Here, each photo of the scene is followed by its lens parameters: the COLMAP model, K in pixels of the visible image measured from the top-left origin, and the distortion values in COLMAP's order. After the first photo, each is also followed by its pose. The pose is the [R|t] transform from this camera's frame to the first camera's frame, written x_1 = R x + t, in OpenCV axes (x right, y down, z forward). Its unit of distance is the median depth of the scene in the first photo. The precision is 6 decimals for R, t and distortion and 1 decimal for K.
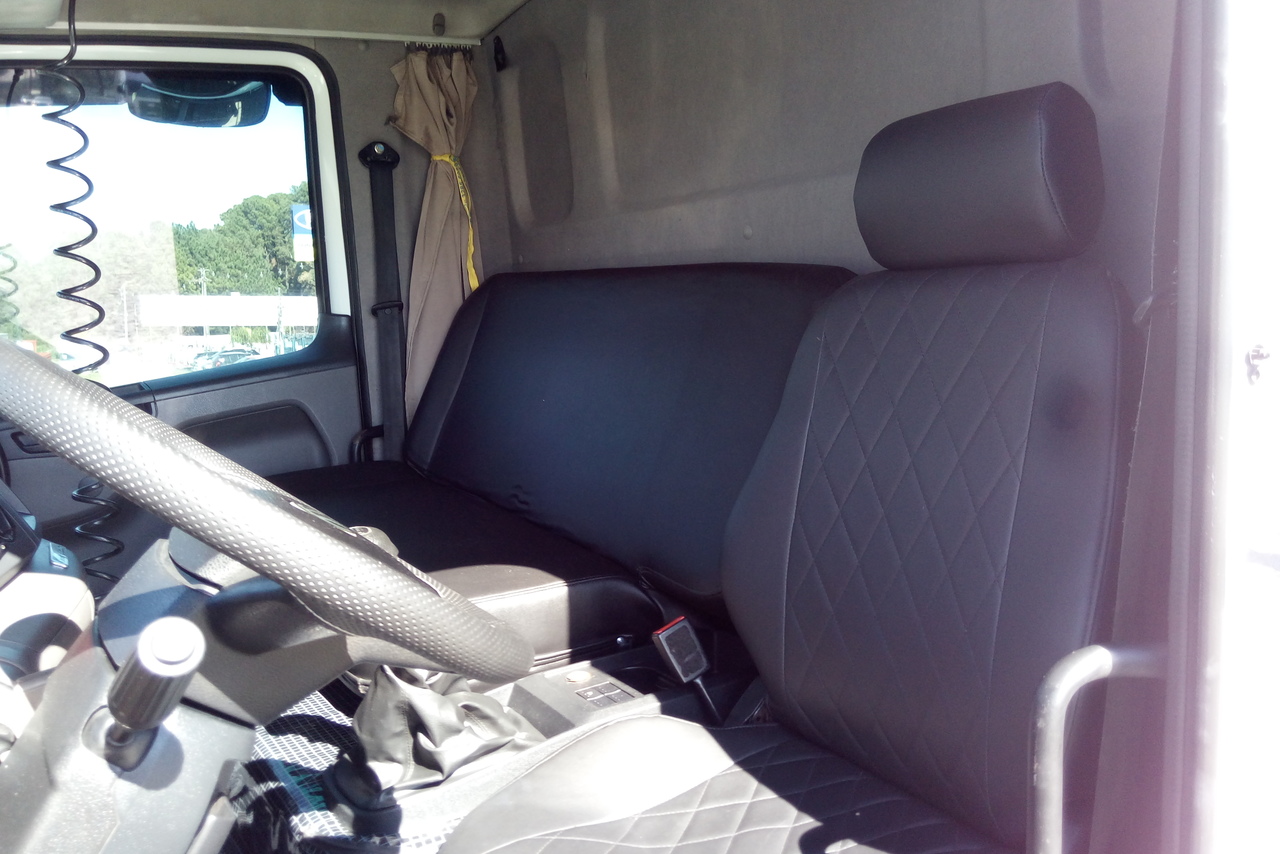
lens RADIAL K [[1073.5, 0, 638.7], [0, 1073.5, 424.3], [0, 0, 1]] dist [0.056814, -0.028049]
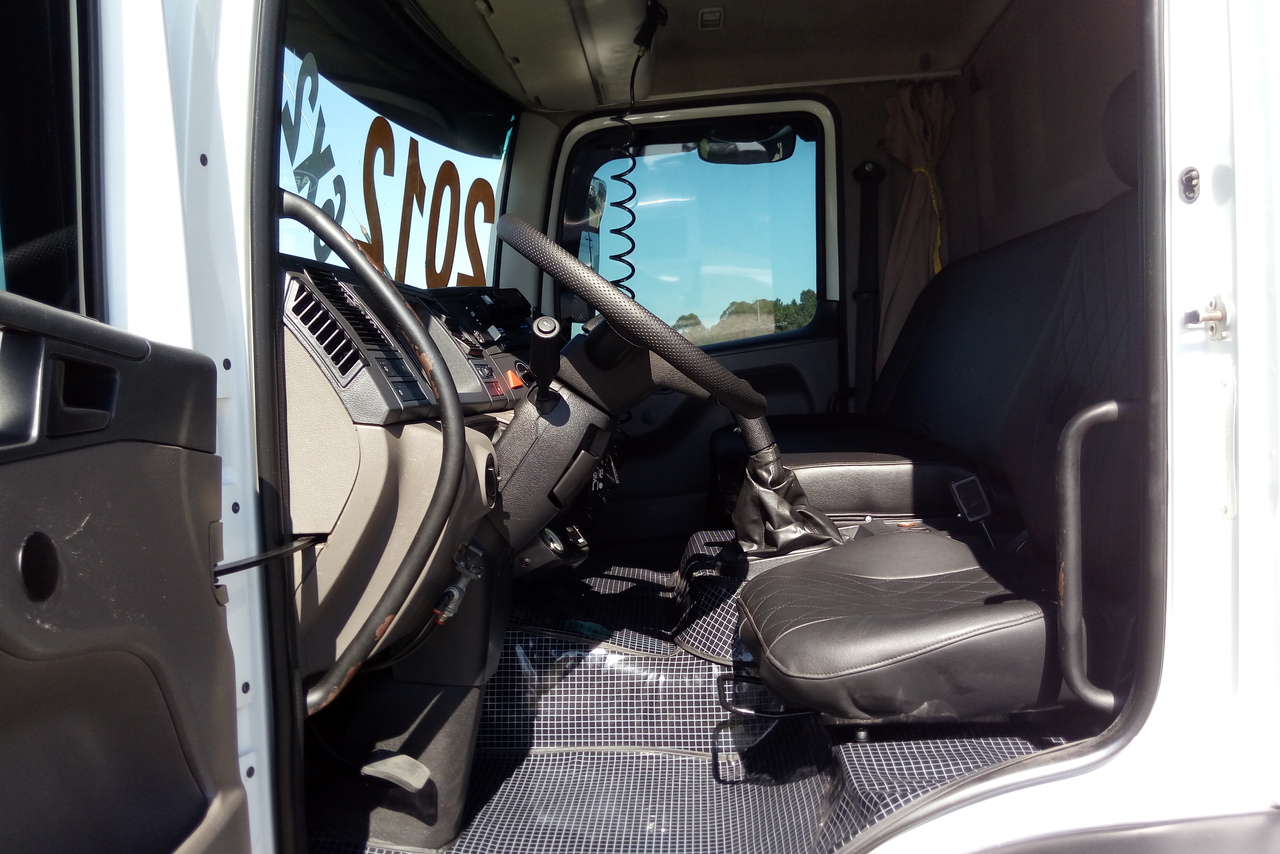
lens RADIAL K [[1073.5, 0, 642.5], [0, 1073.5, 426.2], [0, 0, 1]] dist [0.056814, -0.028049]
pose [[0.846171, 0.045980, -0.530924, 0.216775], [-0.075694, 0.996540, -0.034335, 0.108401], [0.527508, 0.069241, 0.846723, -0.179947]]
